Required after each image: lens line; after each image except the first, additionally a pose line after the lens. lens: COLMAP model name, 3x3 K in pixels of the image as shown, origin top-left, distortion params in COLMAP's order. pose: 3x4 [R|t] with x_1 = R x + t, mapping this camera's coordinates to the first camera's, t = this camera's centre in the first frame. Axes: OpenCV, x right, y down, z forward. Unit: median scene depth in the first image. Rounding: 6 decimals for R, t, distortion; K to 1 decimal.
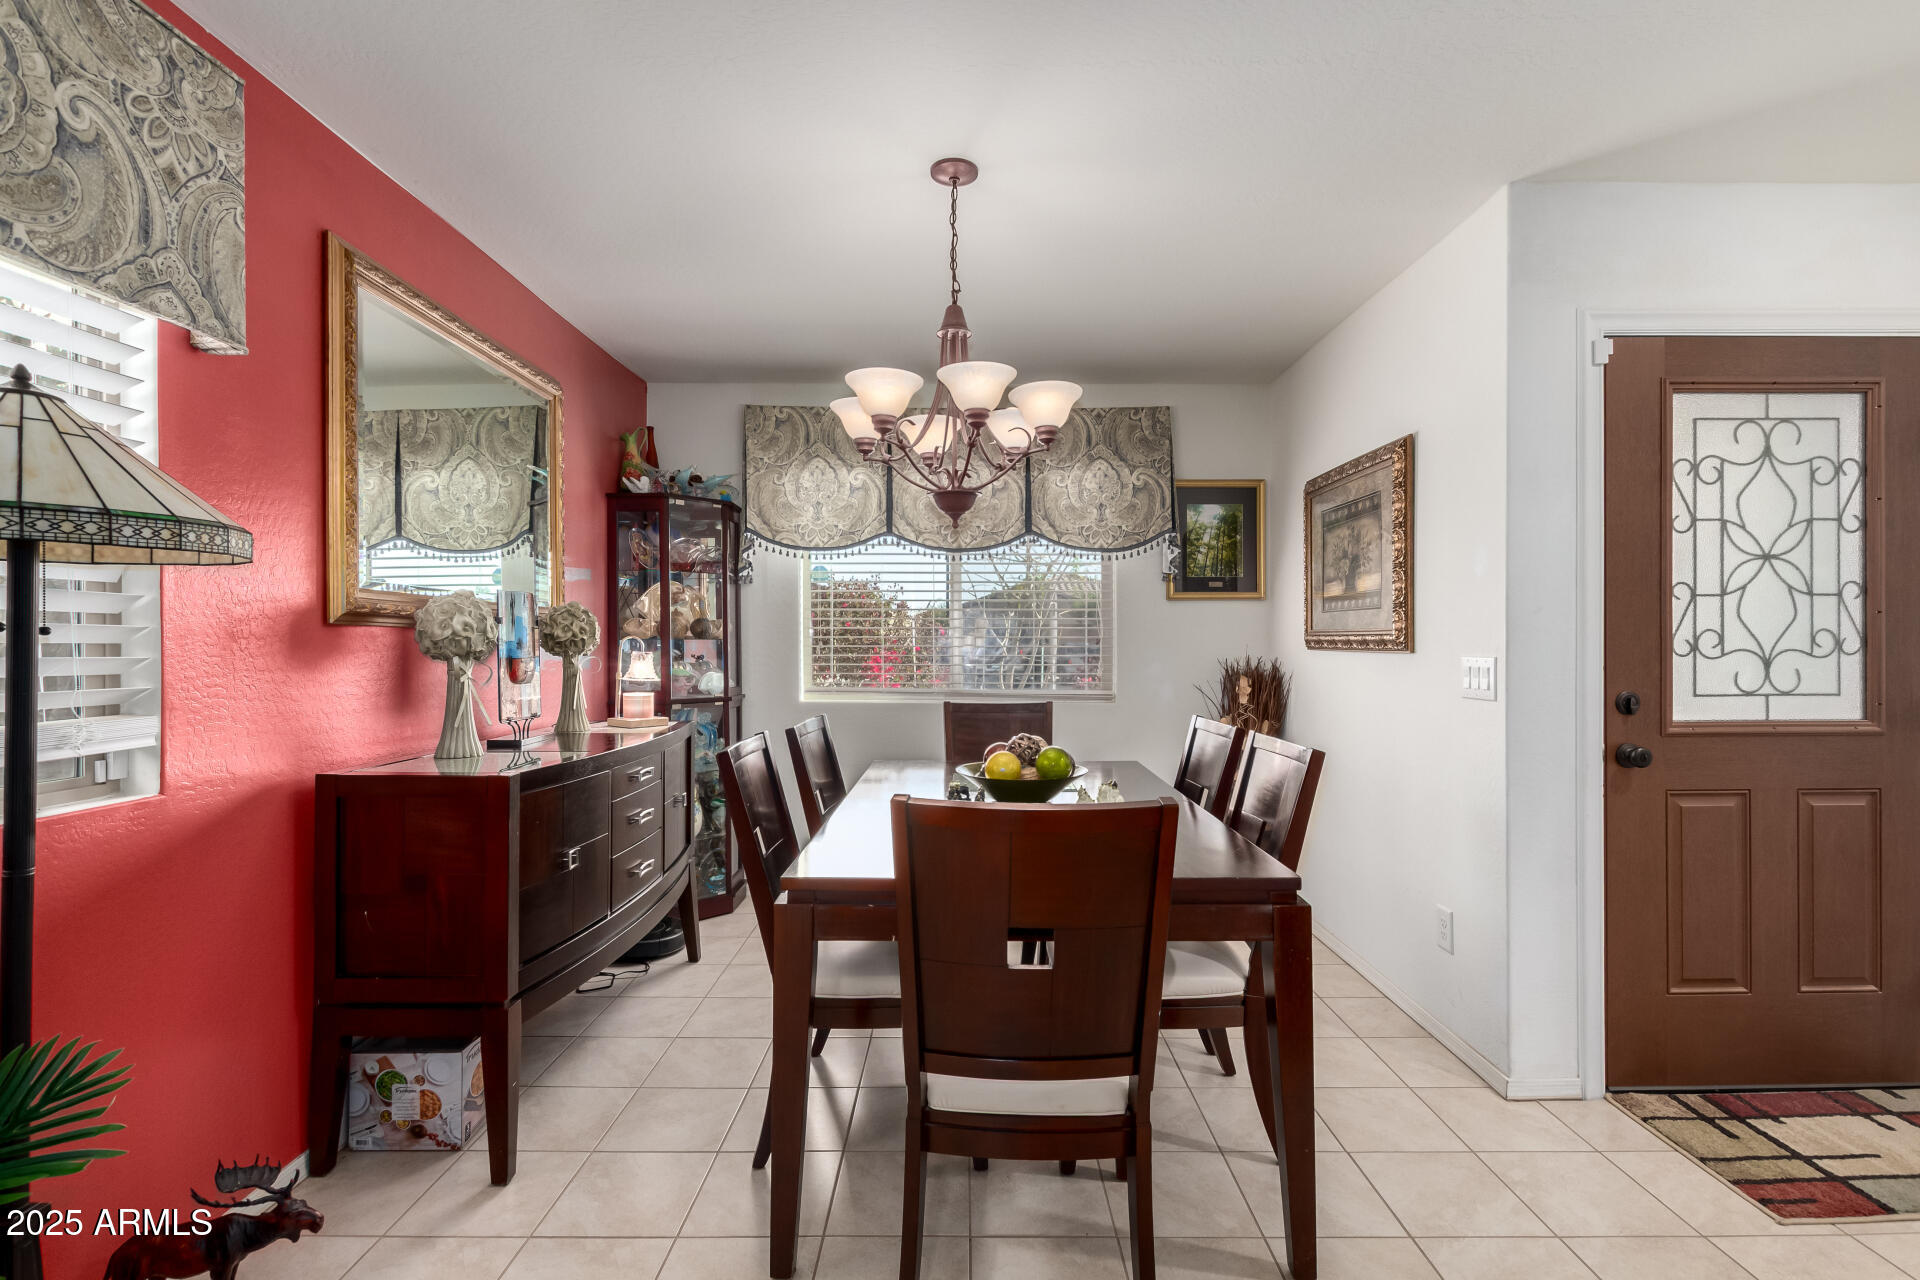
lens RADIAL K [[878.0, 0, 960.0], [0, 878.0, 640.0], [0, 0, 1]] dist [0.012332, -0.007743]
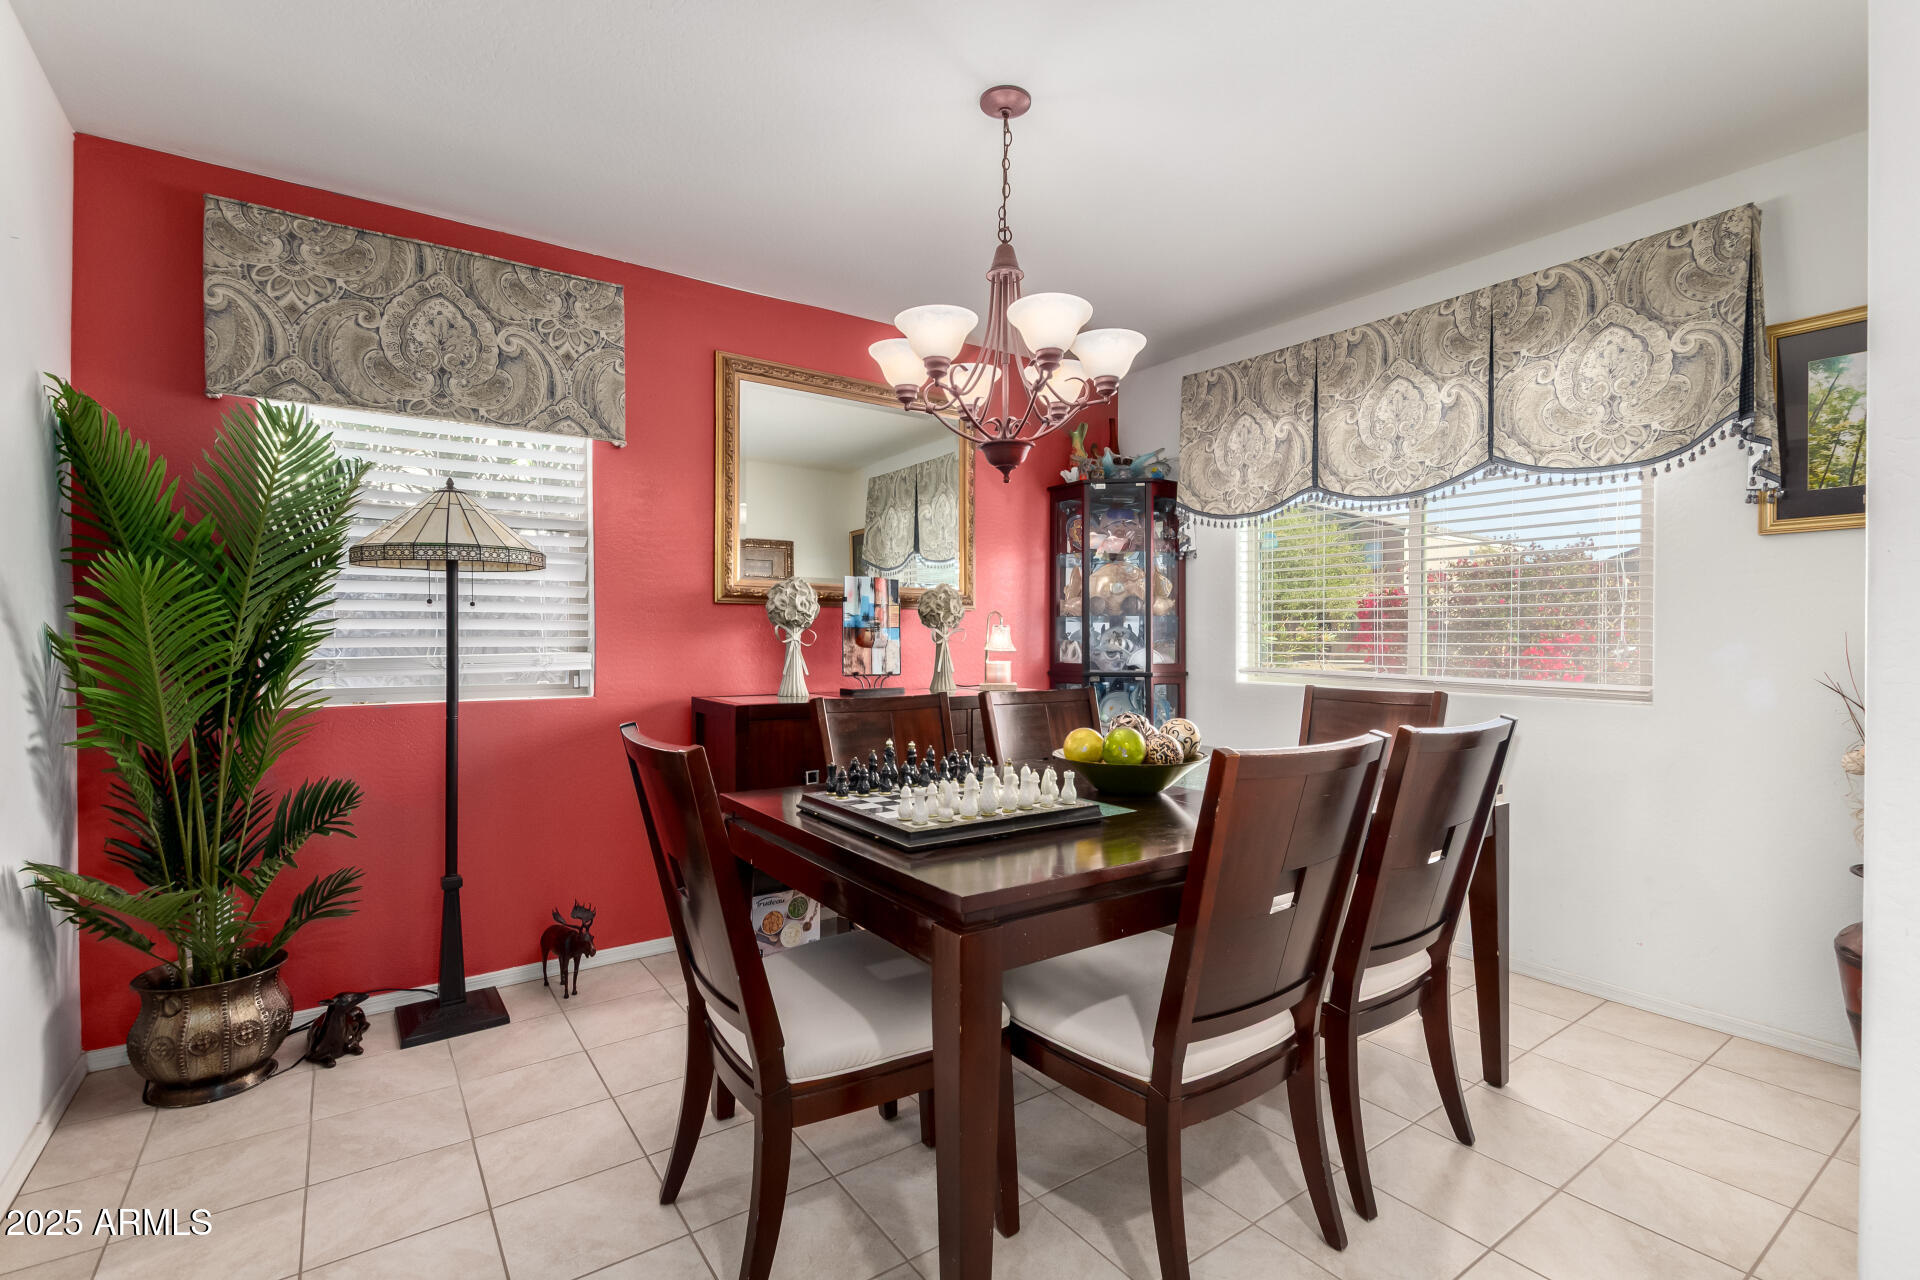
lens RADIAL K [[875.3, 0, 970.0], [0, 875.3, 646.5], [0, 0, 1]] dist [-0.000936, -0.000282]
pose [[0.579828, 0.008056, -0.814699, 0.731676], [0.002082, 0.999933, 0.011369, 0.038028], [0.814736, -0.008288, 0.579773, 0.421868]]
